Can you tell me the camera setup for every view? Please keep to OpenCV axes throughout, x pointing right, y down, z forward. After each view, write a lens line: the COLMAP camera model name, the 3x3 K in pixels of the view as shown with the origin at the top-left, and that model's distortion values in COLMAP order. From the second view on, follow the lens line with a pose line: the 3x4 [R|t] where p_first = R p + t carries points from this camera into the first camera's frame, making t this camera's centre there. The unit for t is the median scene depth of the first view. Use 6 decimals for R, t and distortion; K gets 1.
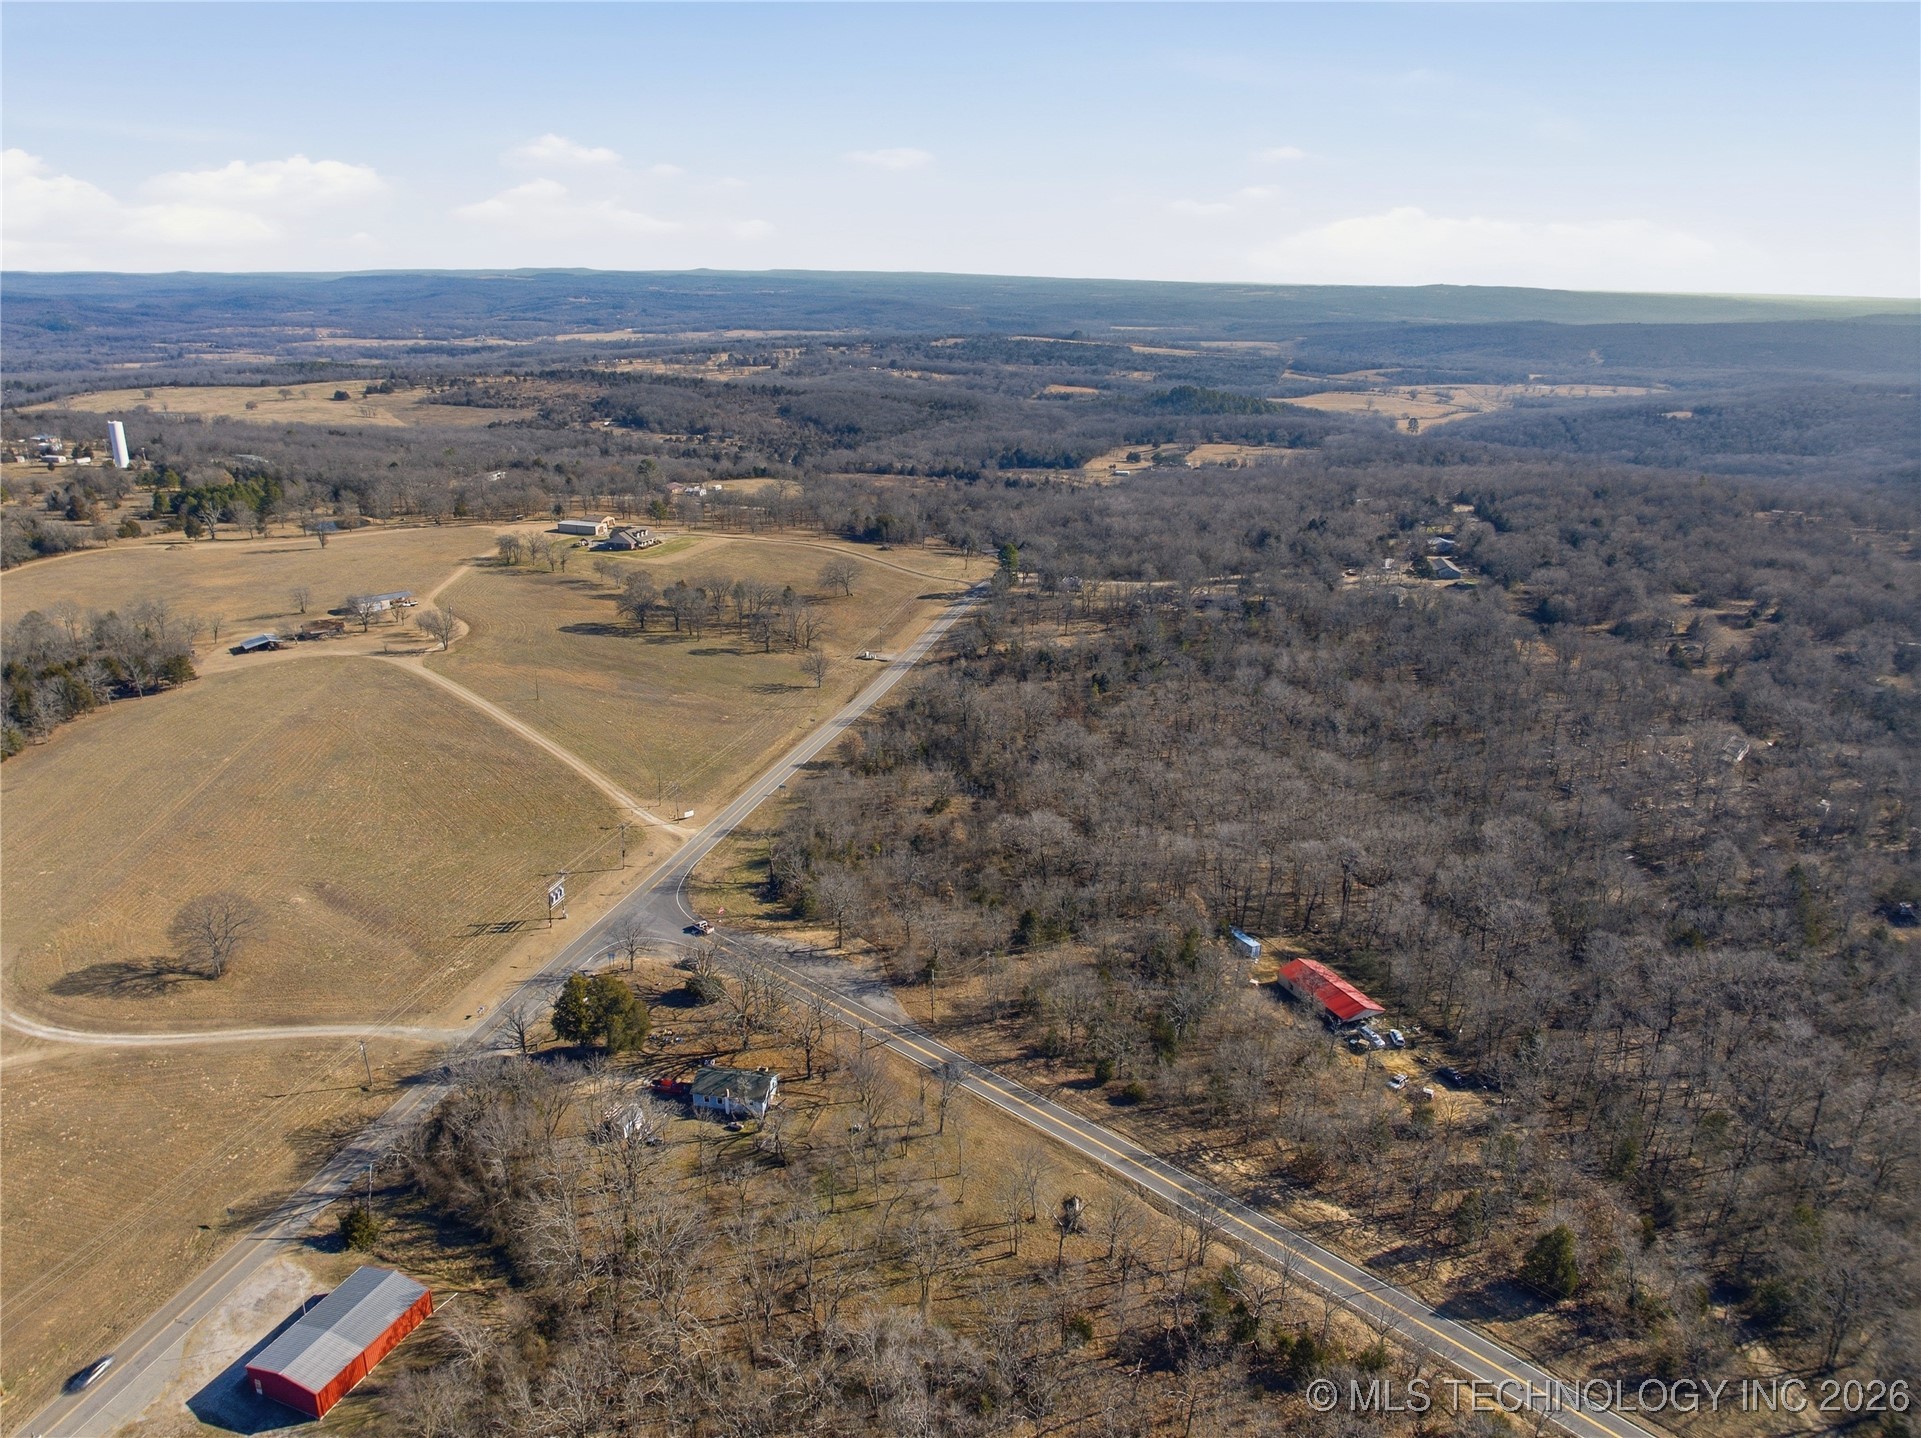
lens RADIAL K [[1336.3, 0, 960.5], [0, 1336.3, 719.0], [0, 0, 1]] dist [-0.028850, -0.004185]
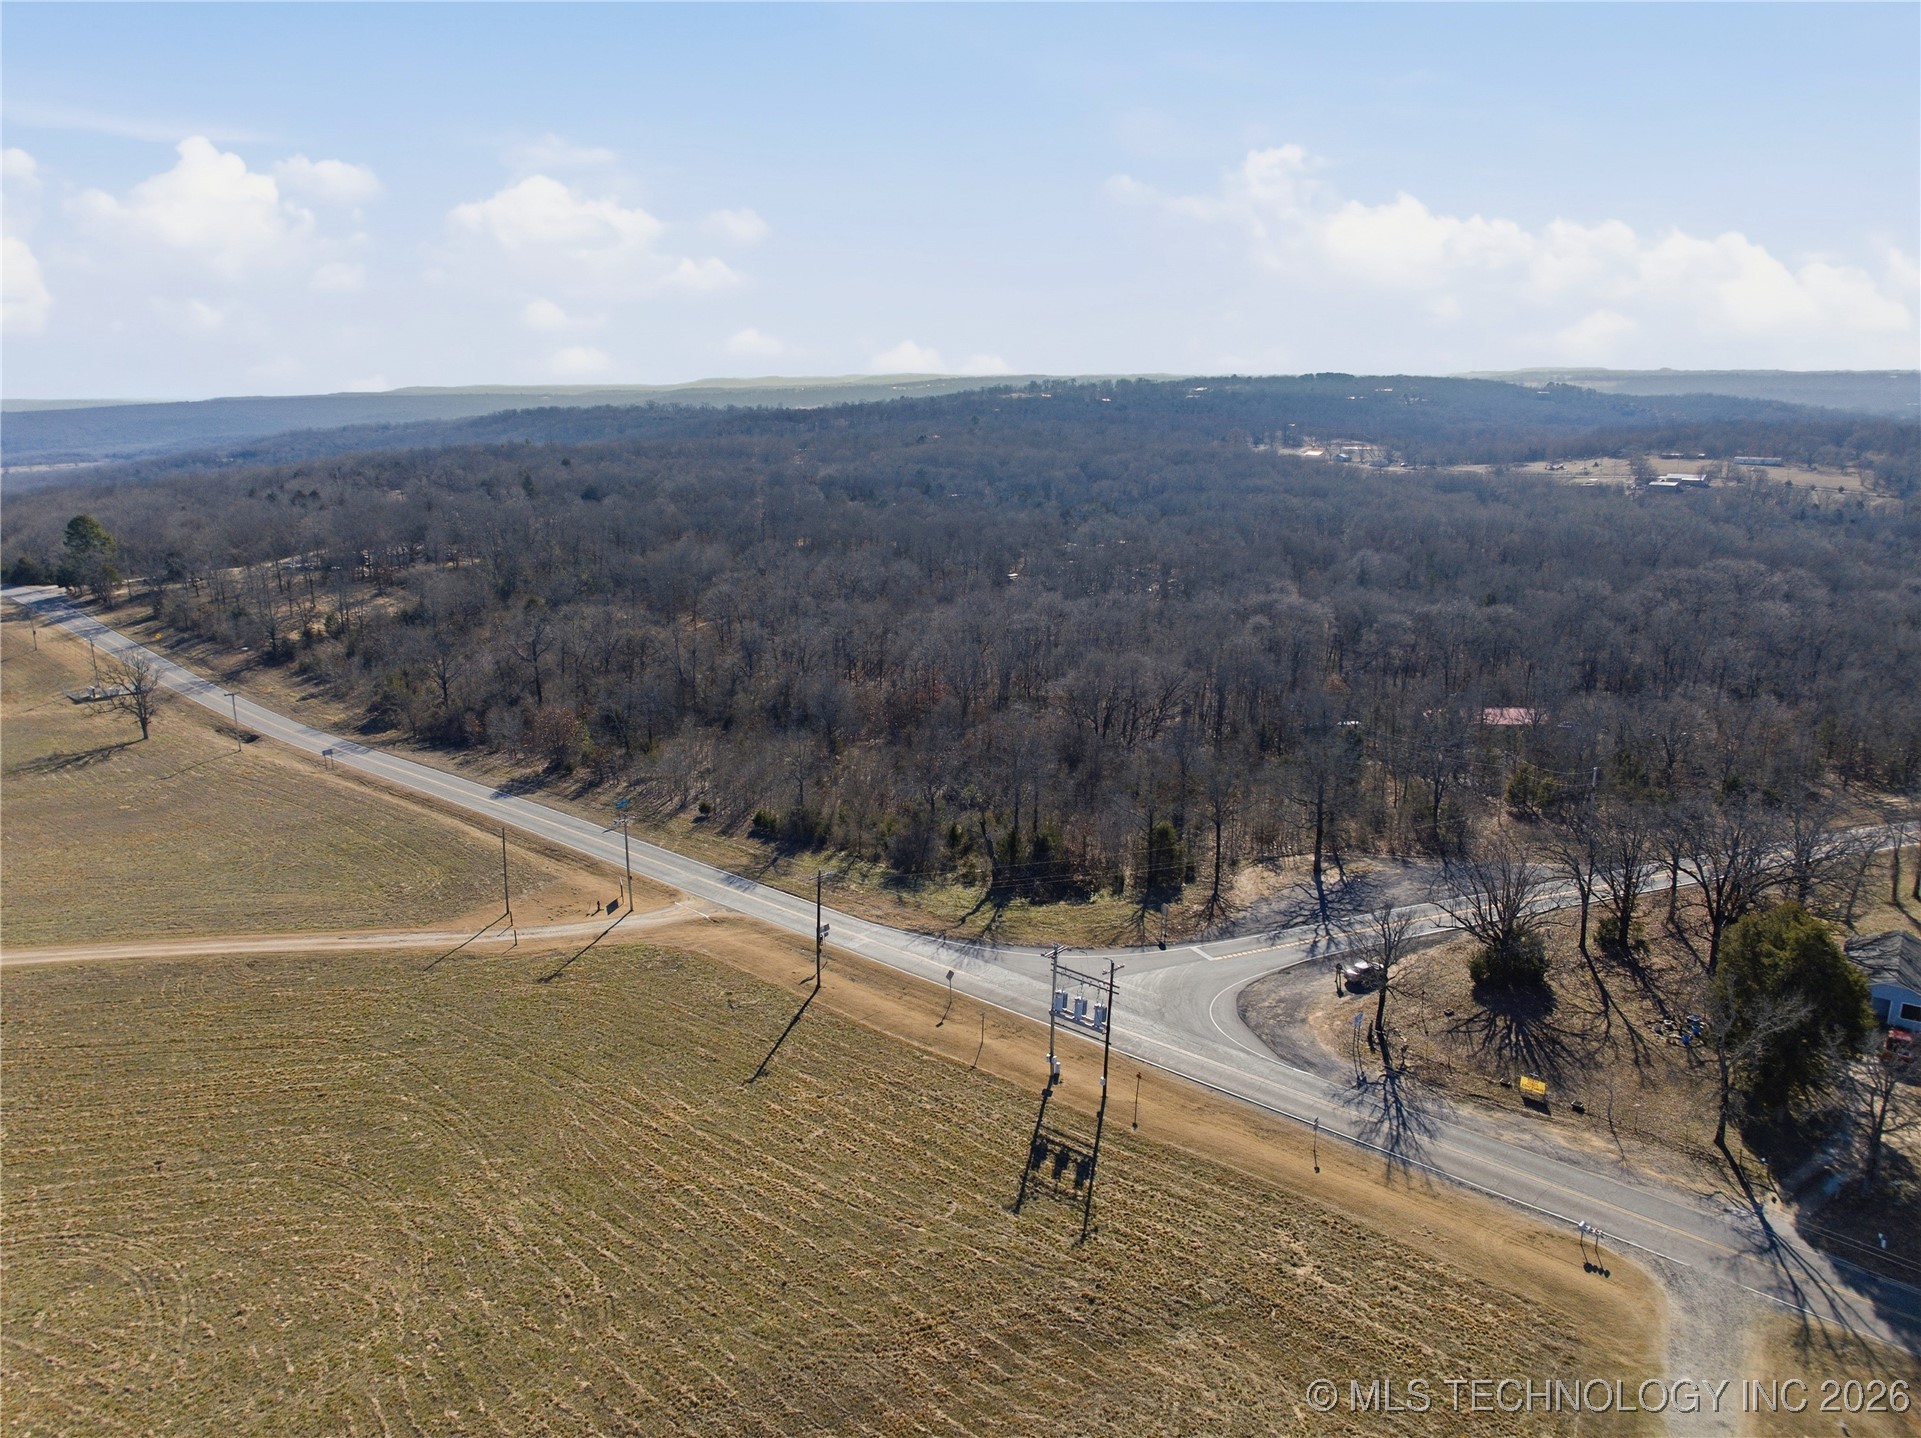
lens RADIAL K [[1342.7, 0, 960.5], [0, 1342.7, 719.0], [0, 0, 1]] dist [-0.059841, 0.033676]
pose [[0.439269, -0.227451, 0.869085, -0.185307], [0.294108, 0.950515, 0.100109, 0.003923], [-0.848848, 0.211630, 0.484427, 0.252651]]
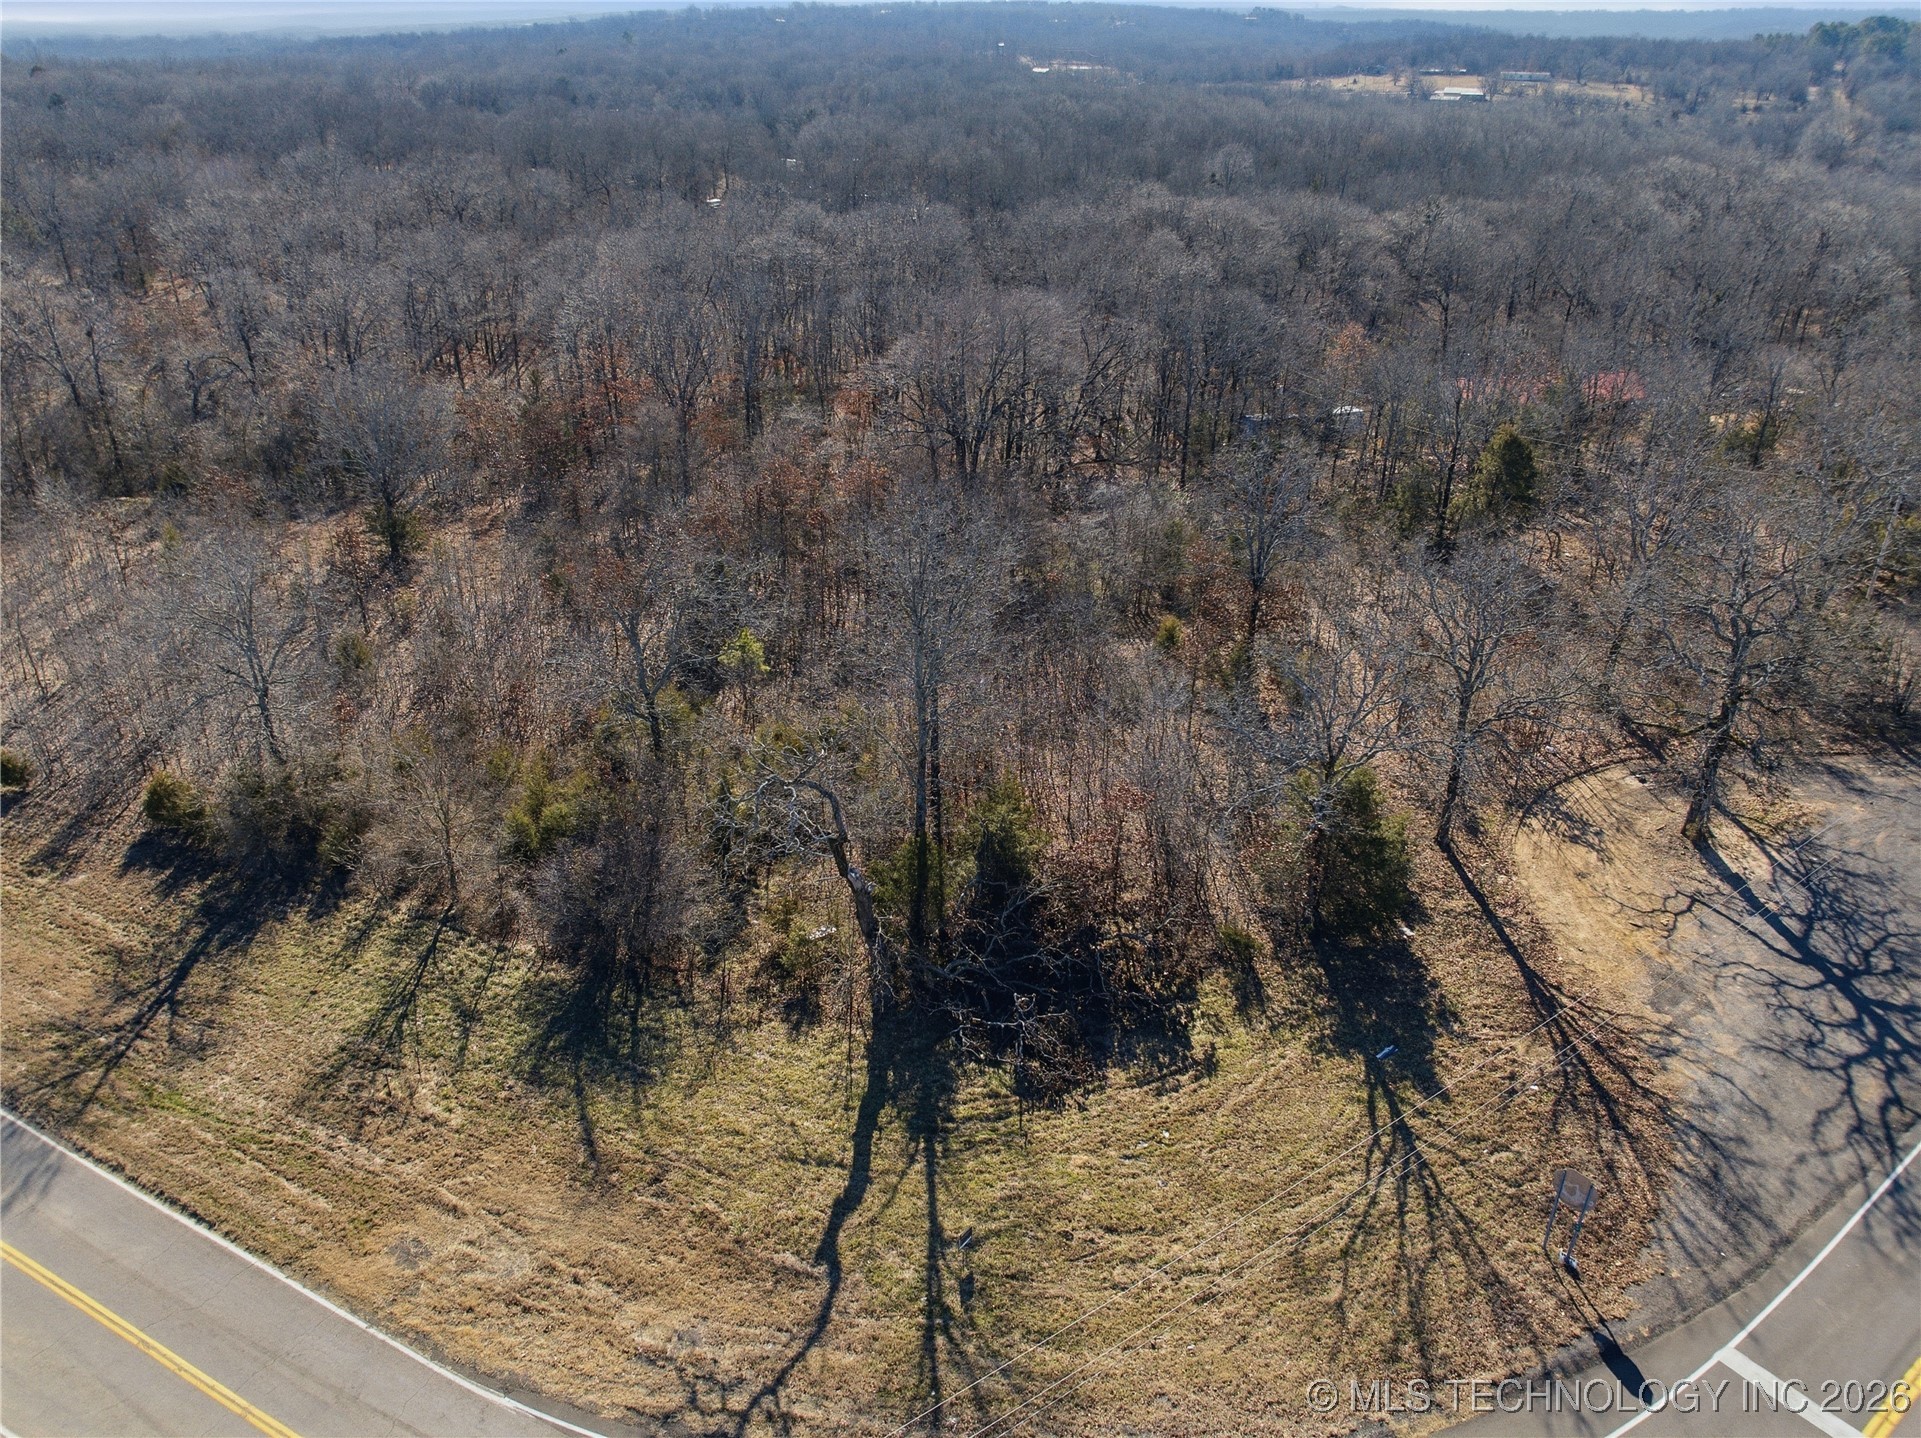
lens RADIAL K [[1342.7, 0, 960.5], [0, 1342.7, 719.0], [0, 0, 1]] dist [-0.059841, 0.033676]
pose [[0.218339, -0.458229, 0.861600, -0.087080], [0.308524, 0.870029, 0.384529, 0.011027], [-0.925819, 0.181867, 0.331336, 0.309273]]
